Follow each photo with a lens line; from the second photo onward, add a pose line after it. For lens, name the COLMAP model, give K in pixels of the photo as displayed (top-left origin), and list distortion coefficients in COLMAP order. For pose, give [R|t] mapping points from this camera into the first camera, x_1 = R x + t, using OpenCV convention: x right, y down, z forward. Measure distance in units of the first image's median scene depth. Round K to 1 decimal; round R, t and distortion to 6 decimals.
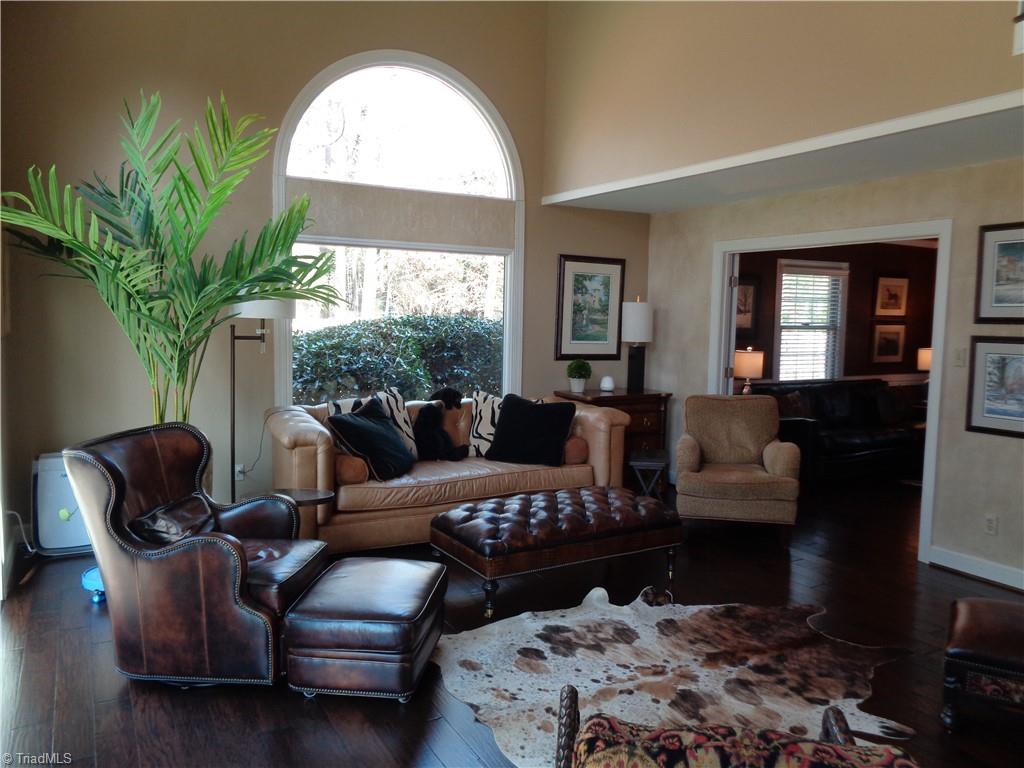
lens RADIAL K [[768.8, 0, 509.2], [0, 768.8, 387.2], [0, 0, 1]] dist [-0.002925, 0.000377]
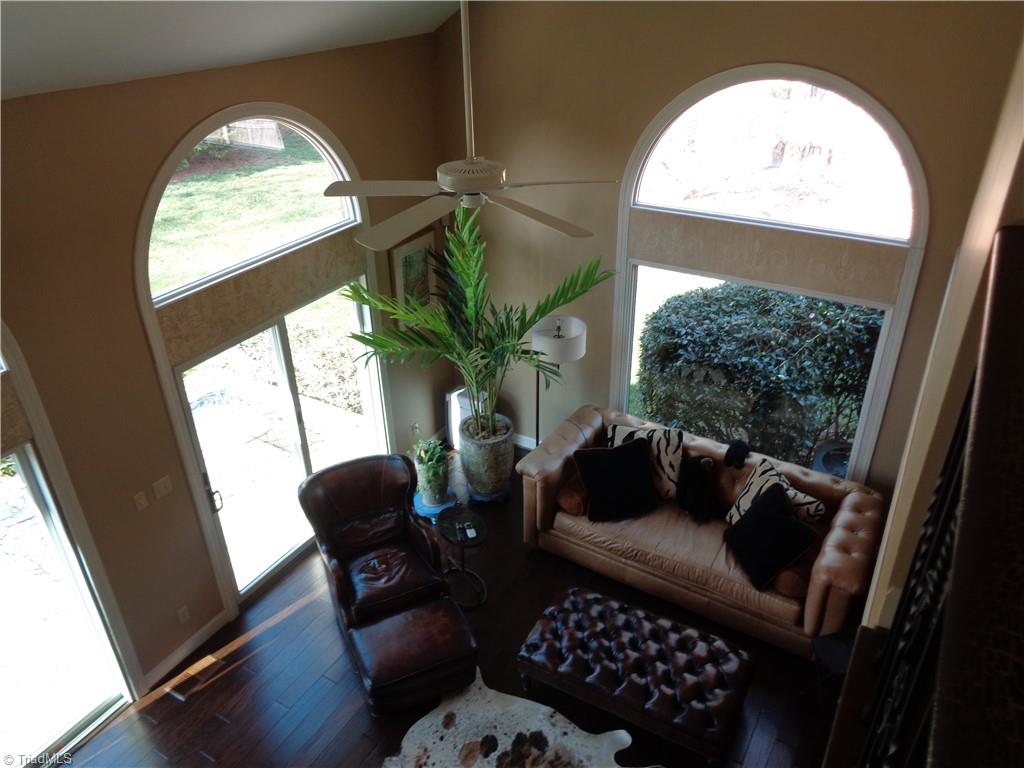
lens RADIAL K [[768.8, 0, 513.9], [0, 768.8, 380.5], [0, 0, 1]] dist [-0.002925, 0.000377]
pose [[0.504504, 0.400051, -0.765137, 0.692871], [-0.052835, 0.898825, 0.435112, -0.679243], [0.861791, -0.179089, 0.474597, 0.444414]]
